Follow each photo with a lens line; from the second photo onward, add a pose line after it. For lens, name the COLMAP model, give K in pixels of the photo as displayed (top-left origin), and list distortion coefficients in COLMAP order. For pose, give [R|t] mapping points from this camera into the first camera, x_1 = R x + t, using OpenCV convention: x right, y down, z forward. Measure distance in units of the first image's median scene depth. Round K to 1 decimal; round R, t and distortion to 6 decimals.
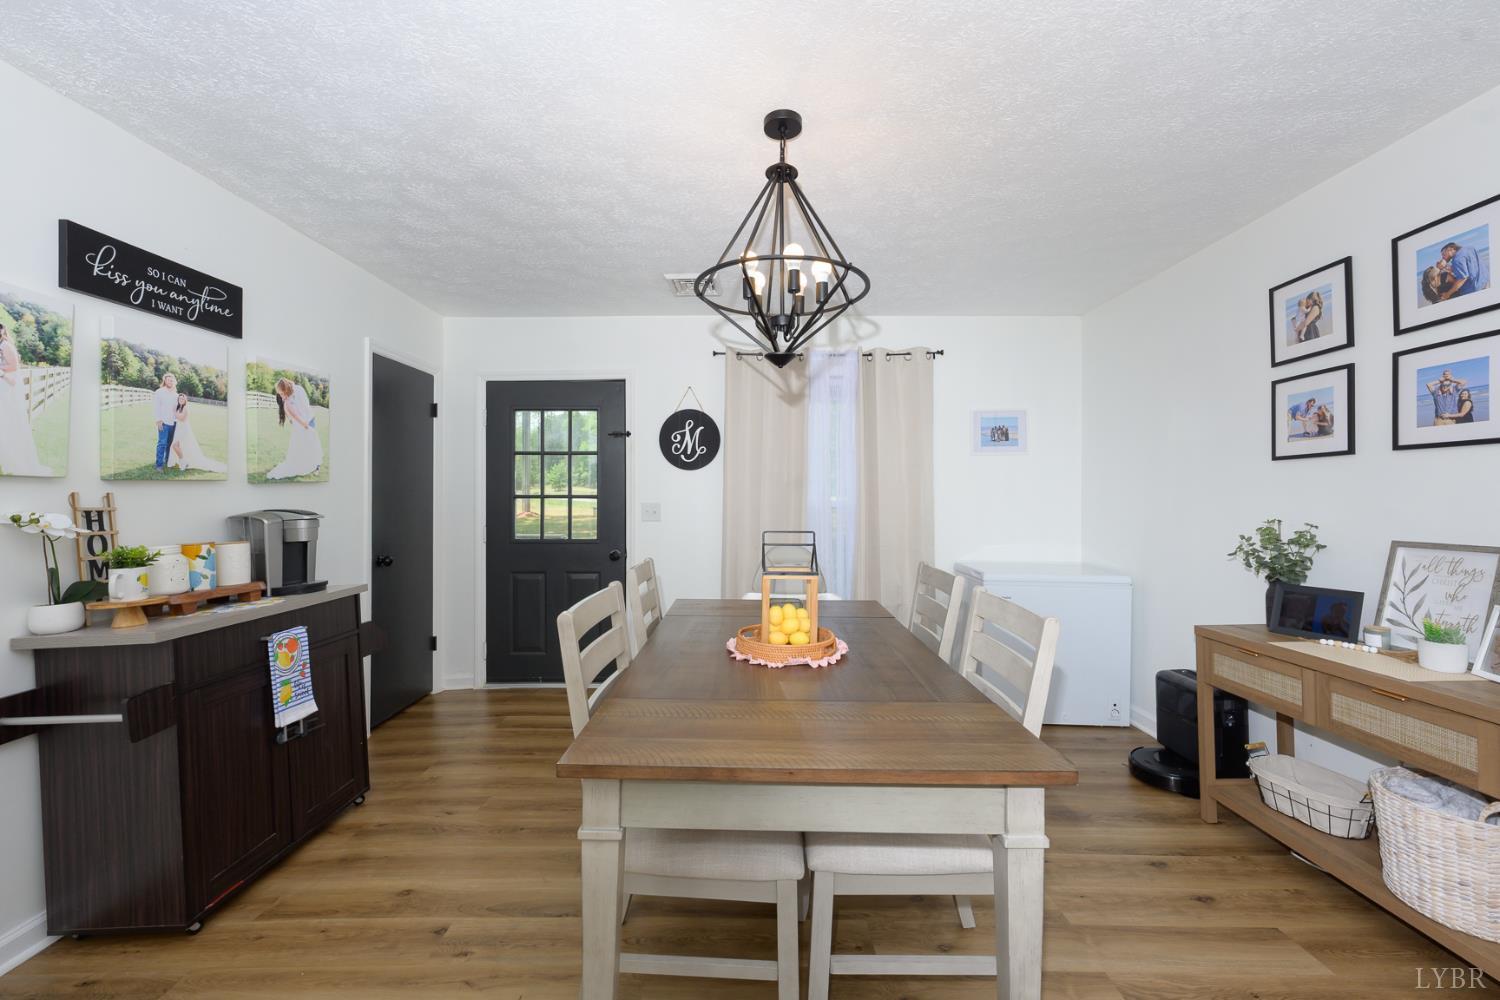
lens RADIAL K [[591.9, 0, 746.3], [0, 591.9, 496.9], [0, 0, 1]] dist [-0.003472, 0.000093]
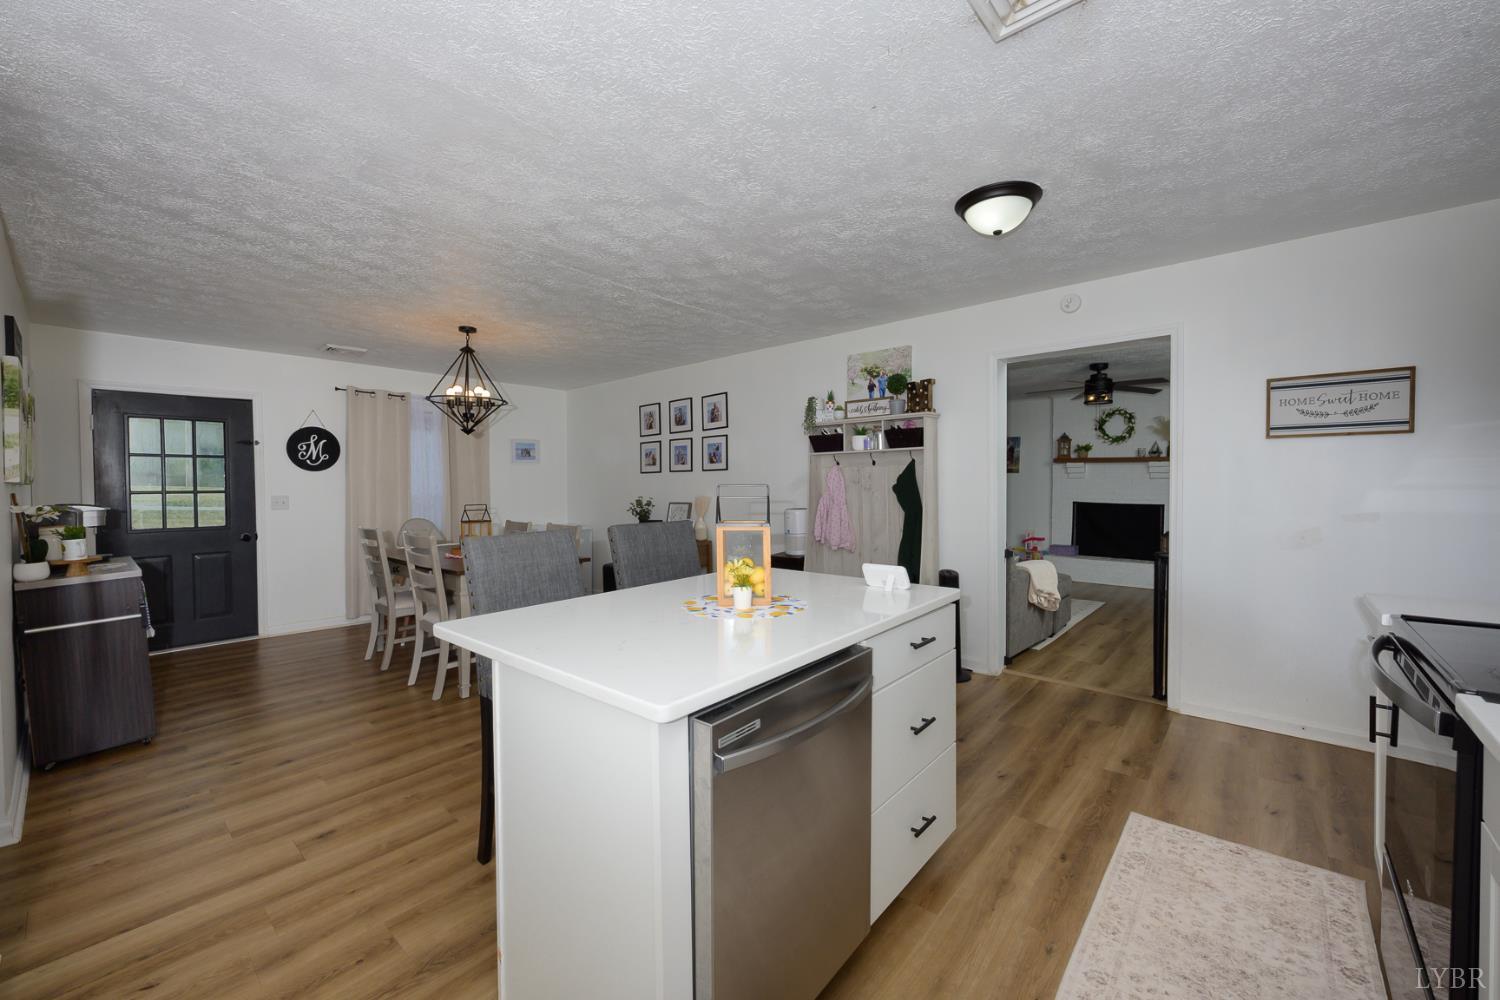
lens RADIAL K [[591.9, 0, 747.3], [0, 591.9, 486.8], [0, 0, 1]] dist [-0.003472, 0.000093]
pose [[0.649313, -0.010303, 0.760452, -0.486107], [0.007475, 0.999946, 0.007166, -0.011722], [-0.760485, 0.001031, 0.649355, -0.651263]]
